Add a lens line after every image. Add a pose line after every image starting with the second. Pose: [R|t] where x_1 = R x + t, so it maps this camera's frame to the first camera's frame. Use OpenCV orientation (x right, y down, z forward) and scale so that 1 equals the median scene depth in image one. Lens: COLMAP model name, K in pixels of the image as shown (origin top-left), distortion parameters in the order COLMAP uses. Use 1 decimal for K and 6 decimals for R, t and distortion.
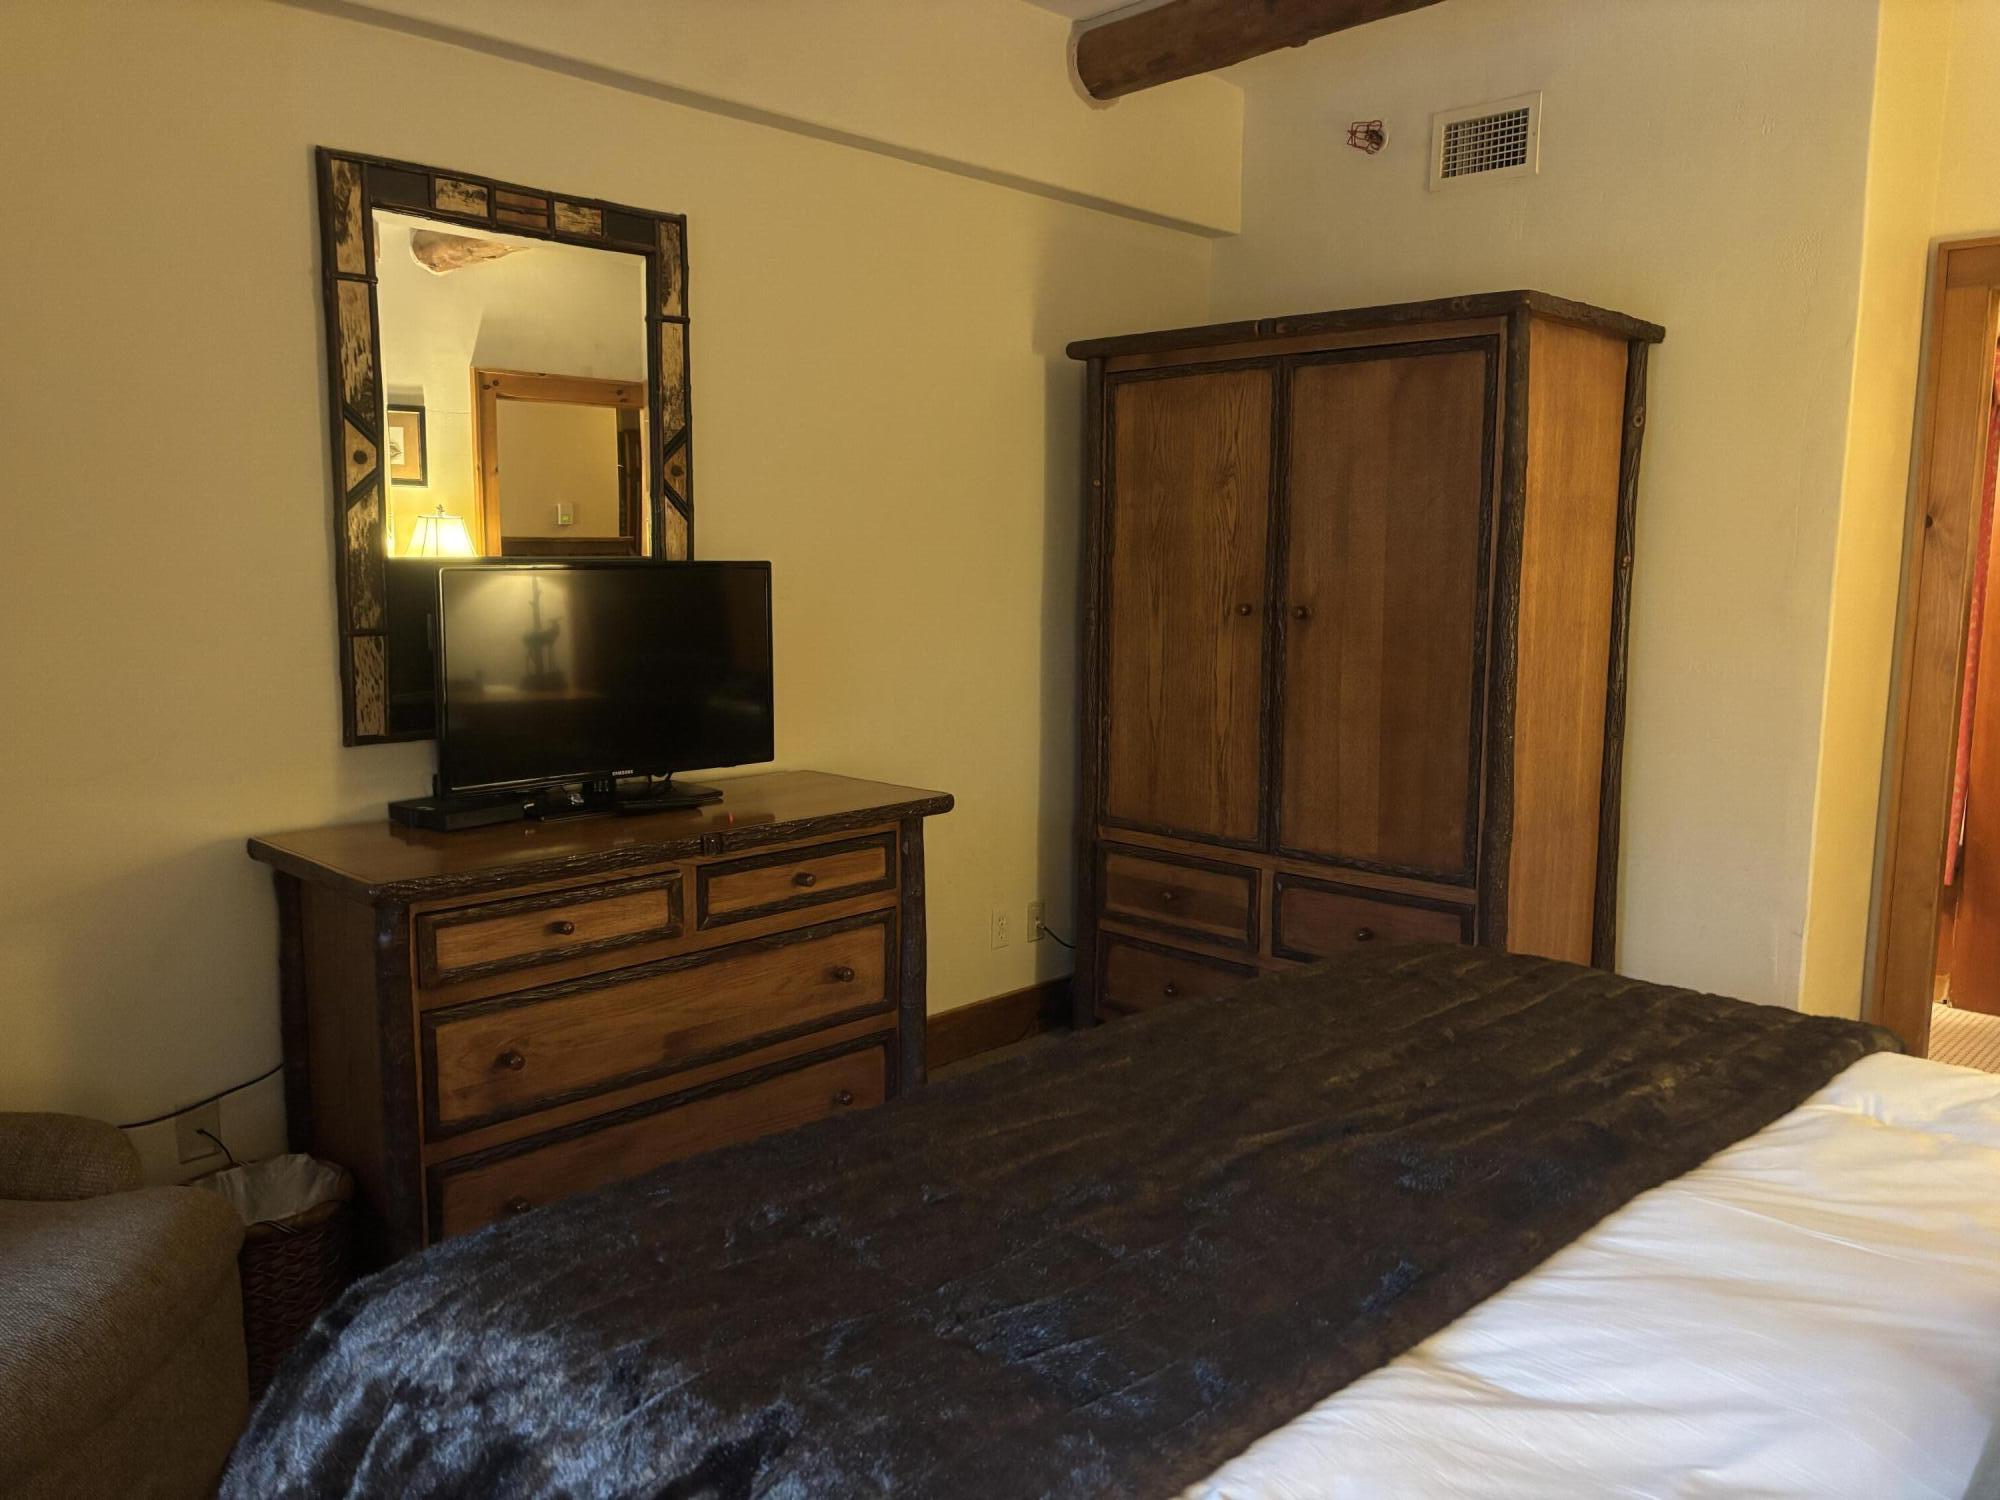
lens RADIAL K [[1478.2, 0, 997.1], [0, 1478.2, 745.1], [0, 0, 1]] dist [0.012377, -0.020136]
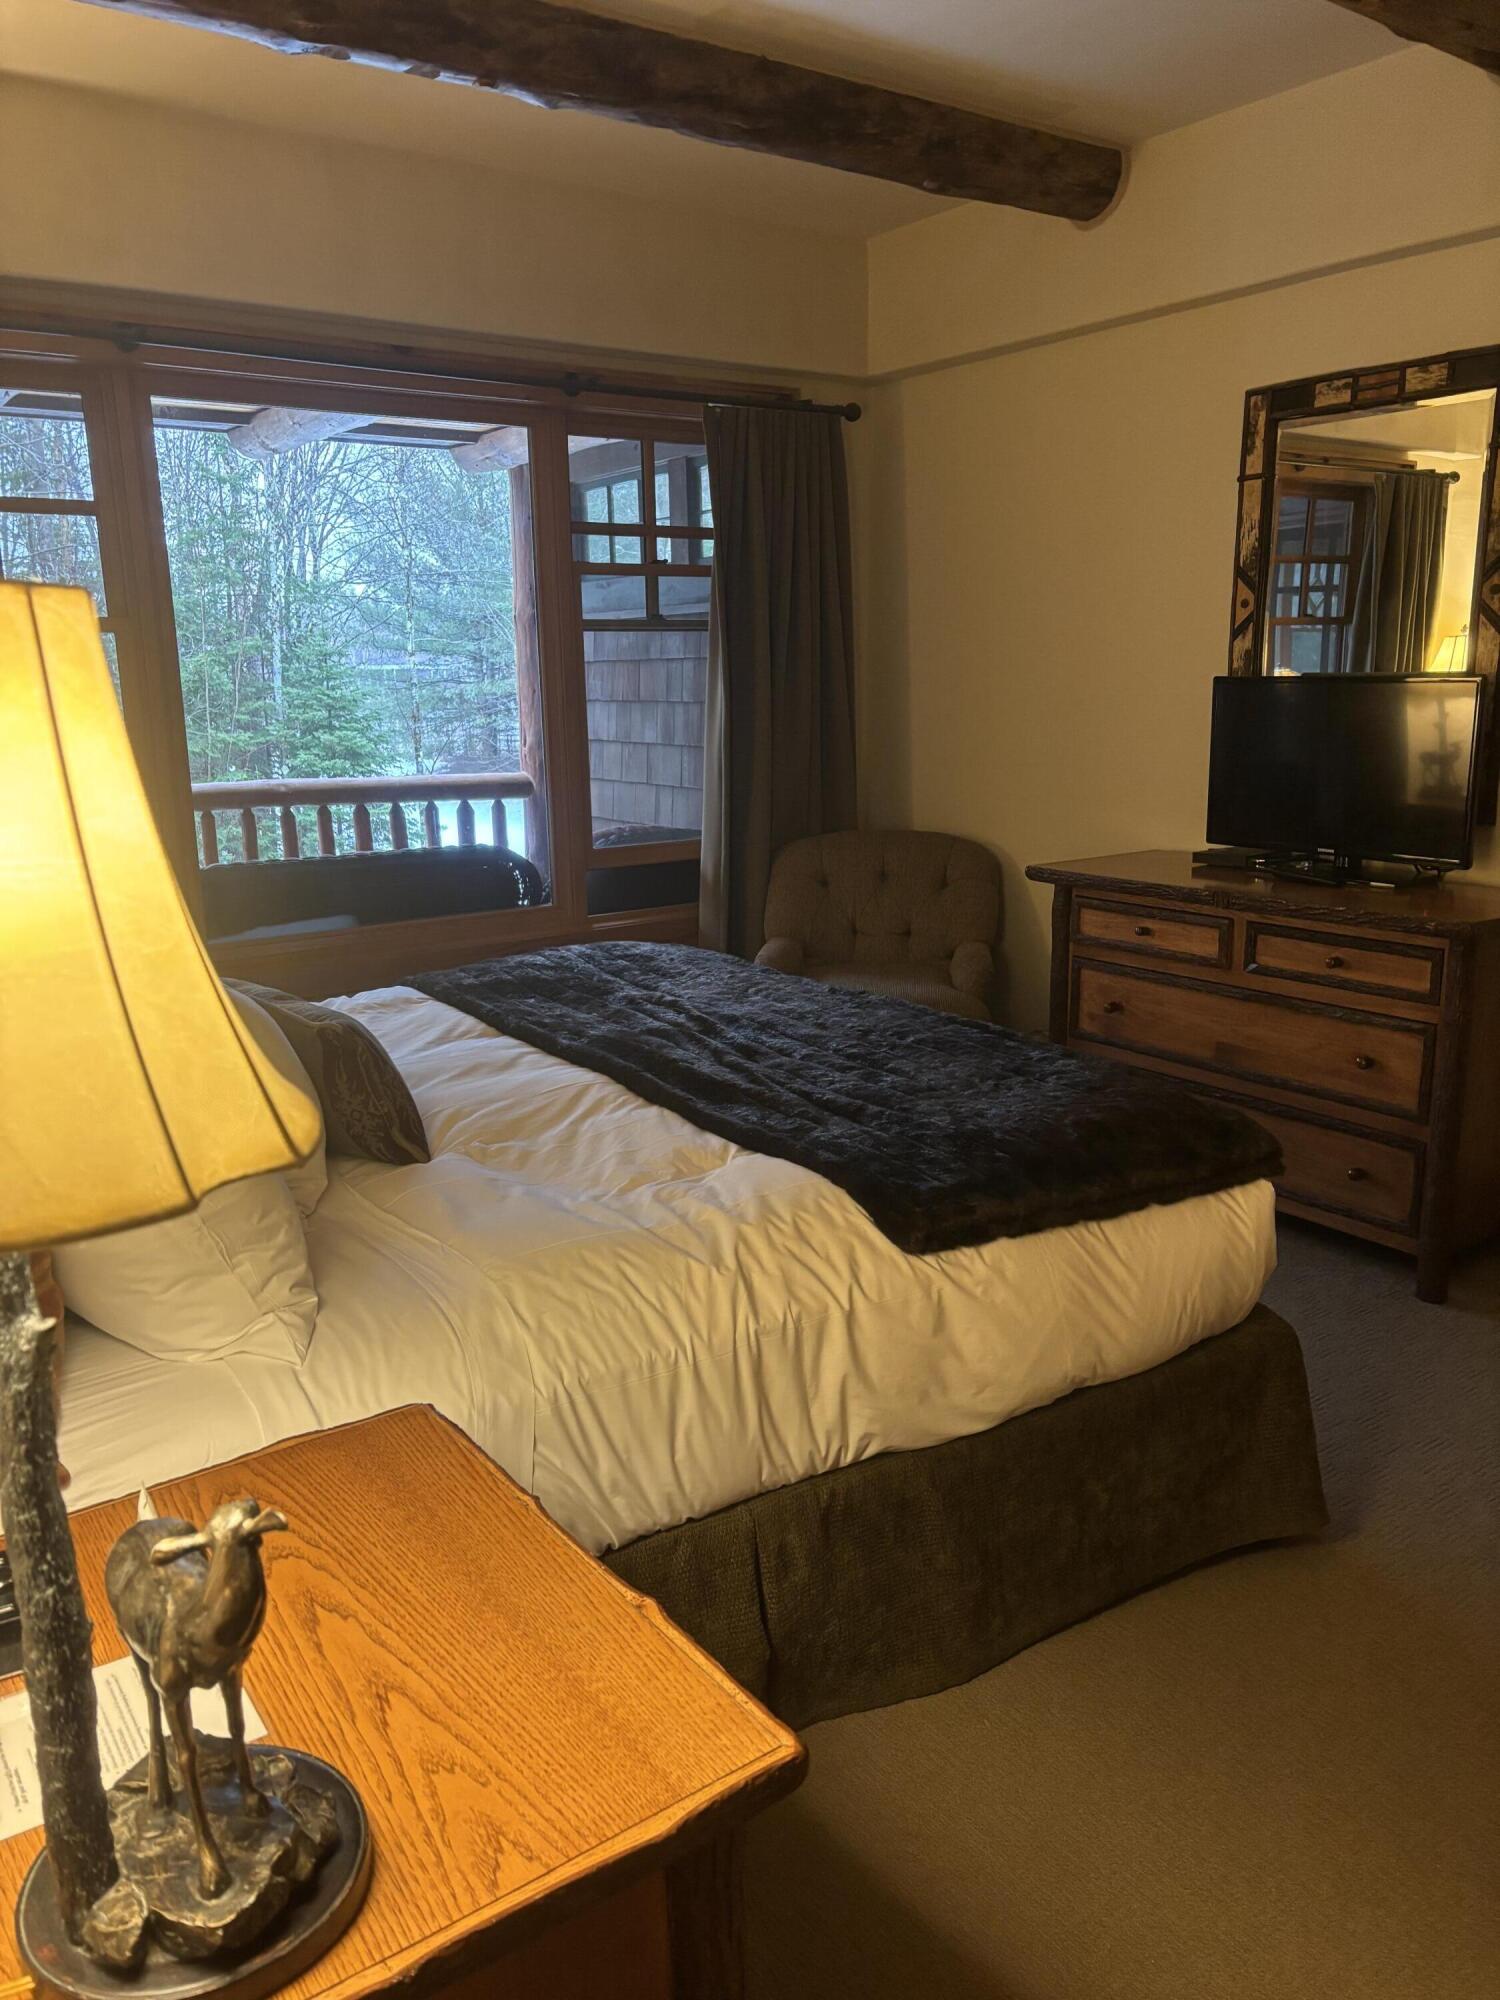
lens RADIAL K [[1478.2, 0, 748.5], [0, 1478.2, 1000.4], [0, 0, 1]] dist [0.012377, -0.020136]
pose [[-0.167893, 0.210536, -0.963061, 1.096341], [-0.118419, 0.965547, 0.231723, -0.095071], [0.978667, 0.152949, -0.137177, 0.760658]]
